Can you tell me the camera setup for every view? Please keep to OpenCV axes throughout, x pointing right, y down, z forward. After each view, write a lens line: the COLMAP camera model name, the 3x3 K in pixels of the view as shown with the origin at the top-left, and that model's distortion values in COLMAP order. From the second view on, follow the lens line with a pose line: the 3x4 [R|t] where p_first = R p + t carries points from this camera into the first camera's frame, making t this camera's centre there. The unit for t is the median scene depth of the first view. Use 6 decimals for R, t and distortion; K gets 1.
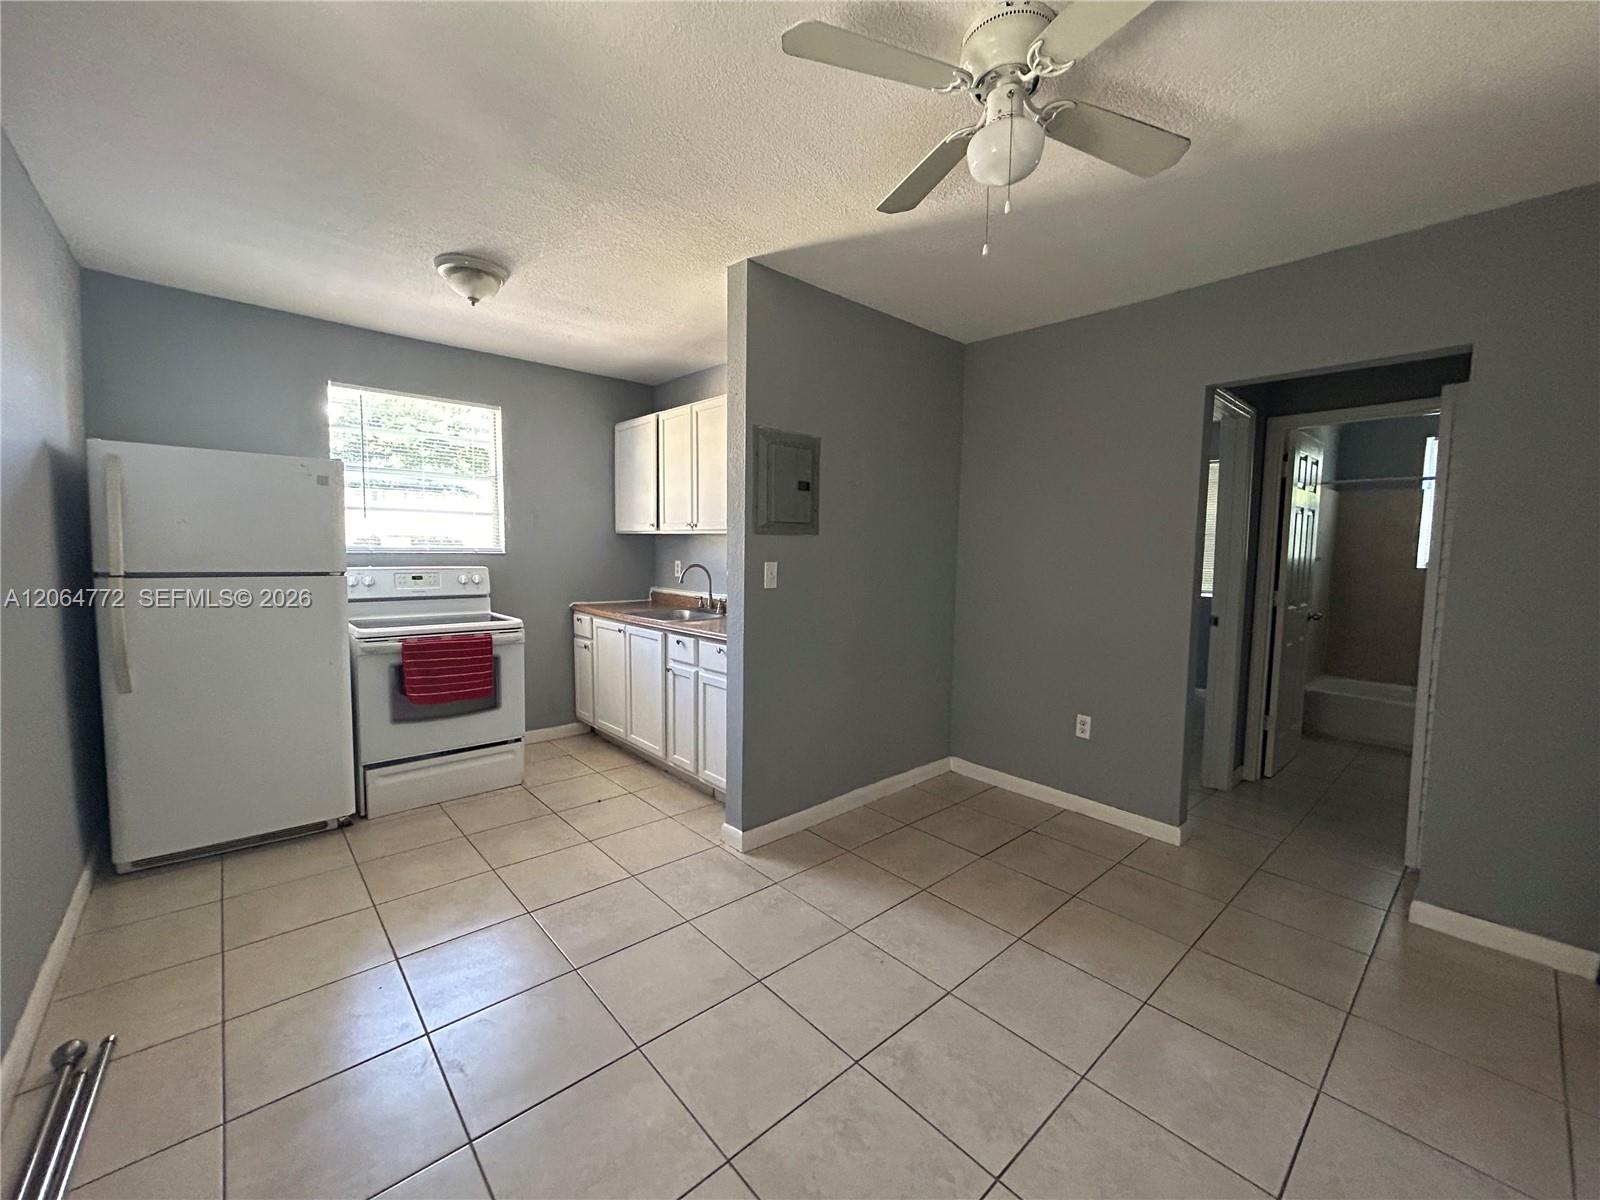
lens RADIAL K [[643.1, 0, 802.7], [0, 643.1, 596.6], [0, 0, 1]] dist [-0.001724, 0.000042]
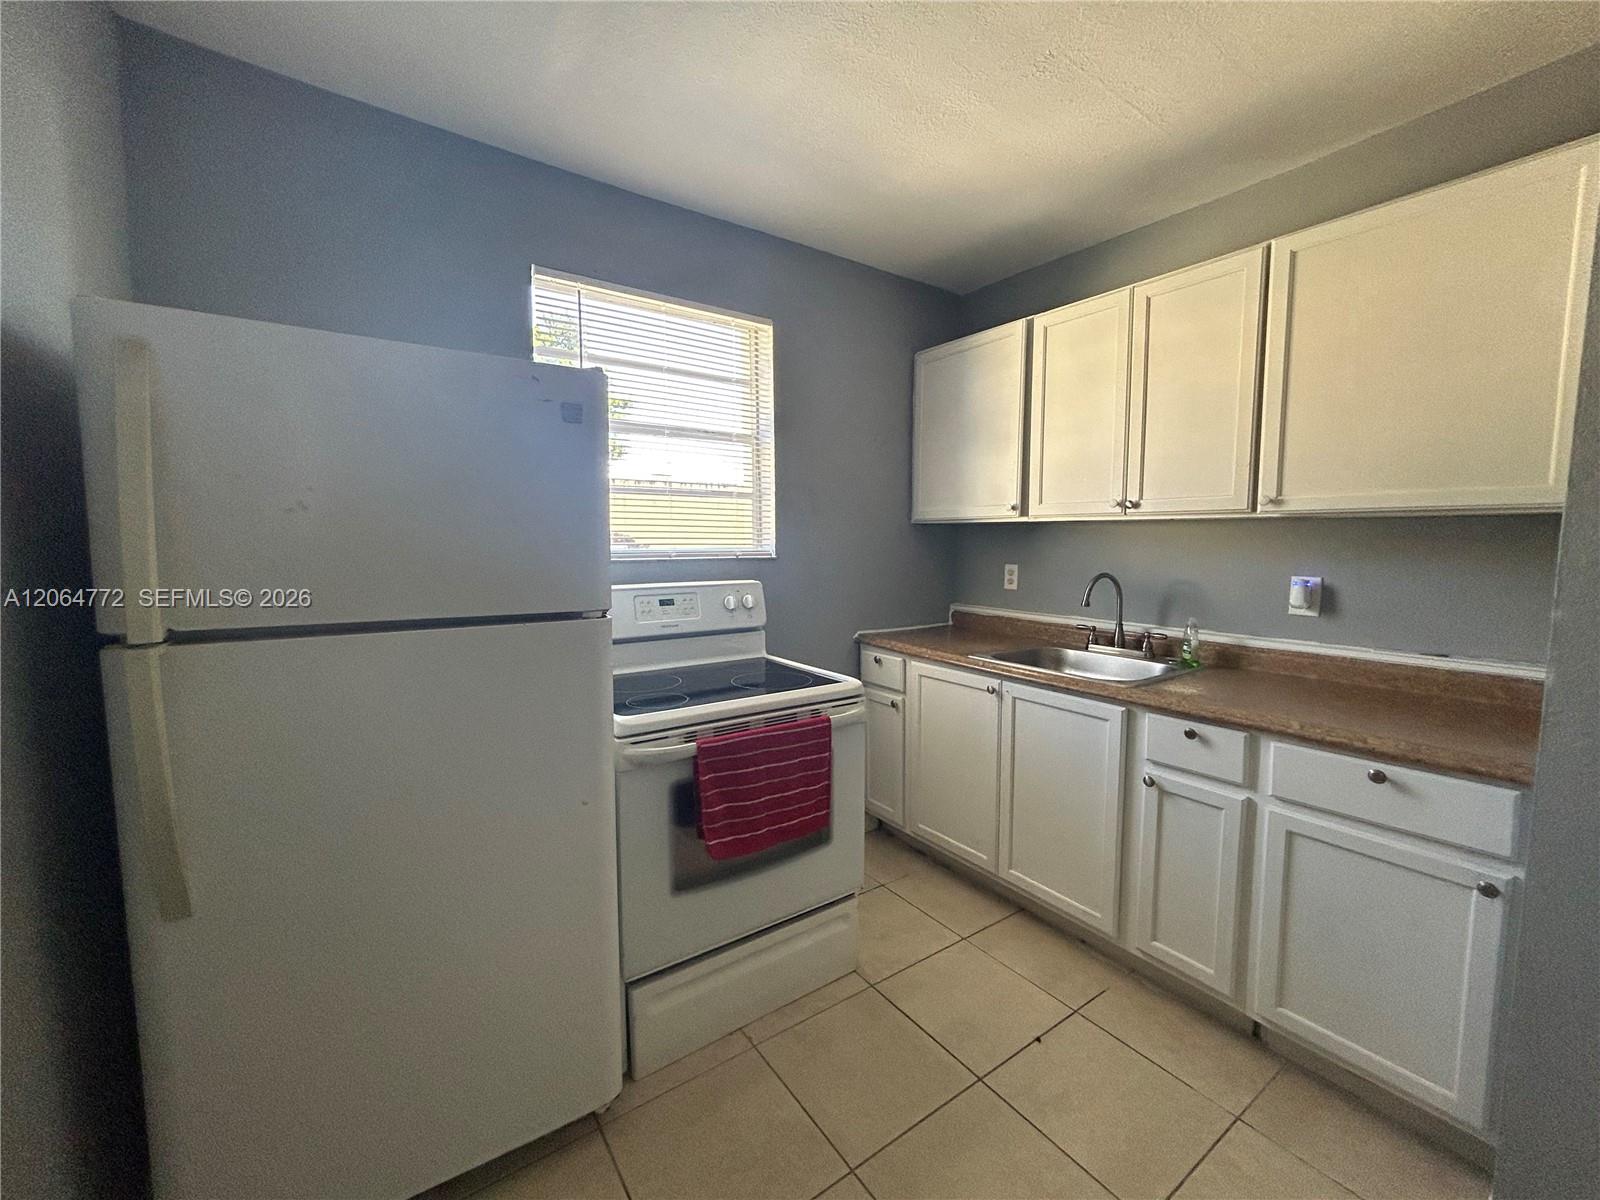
lens RADIAL K [[643.1, 0, 802.7], [0, 643.1, 596.6], [0, 0, 1]] dist [-0.001724, 0.000042]
pose [[0.991722, -0.002346, -0.128383, -0.399687], [0.004160, 0.999895, 0.013865, -0.042506], [0.128337, -0.014284, 0.991628, 0.429165]]
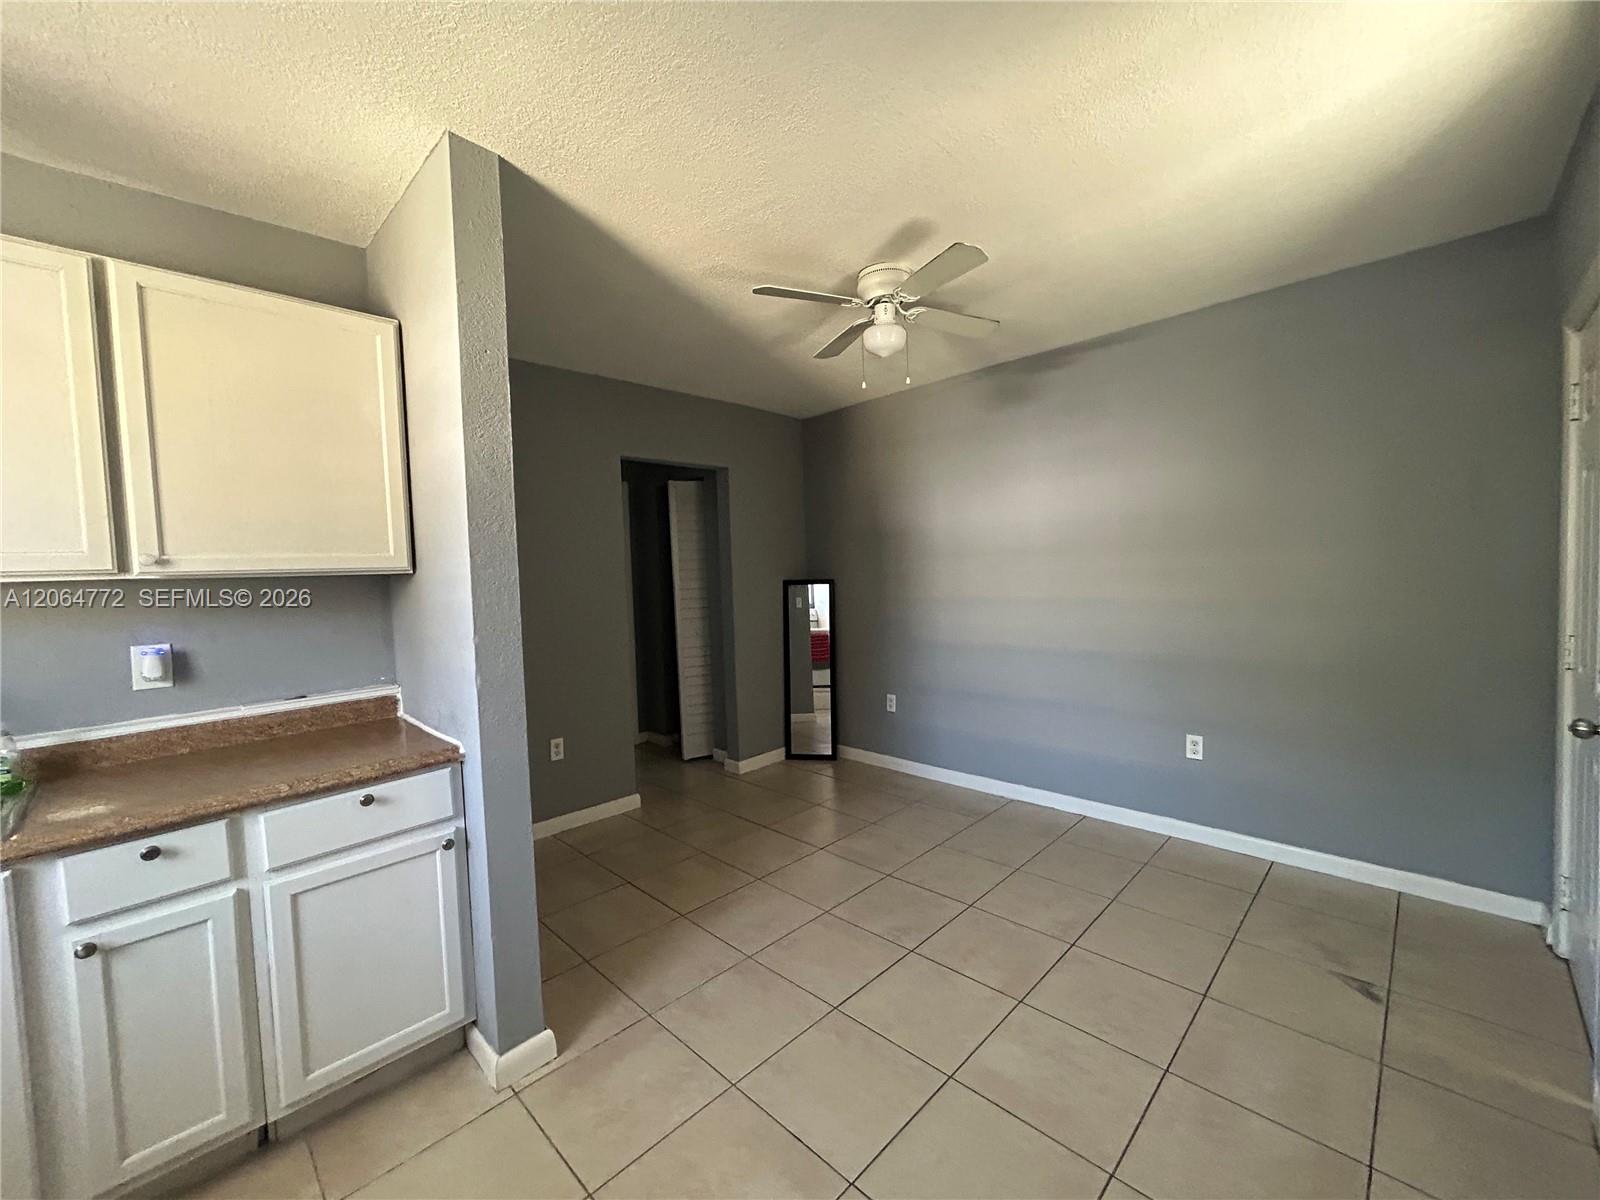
lens RADIAL K [[643.1, 0, 802.7], [0, 643.1, 596.6], [0, 0, 1]] dist [-0.001724, 0.000042]
pose [[-0.061944, -0.058170, 0.996383, -0.561673], [0.111159, 0.991687, 0.064806, -0.063343], [-0.991870, 0.114771, -0.054963, 0.560877]]
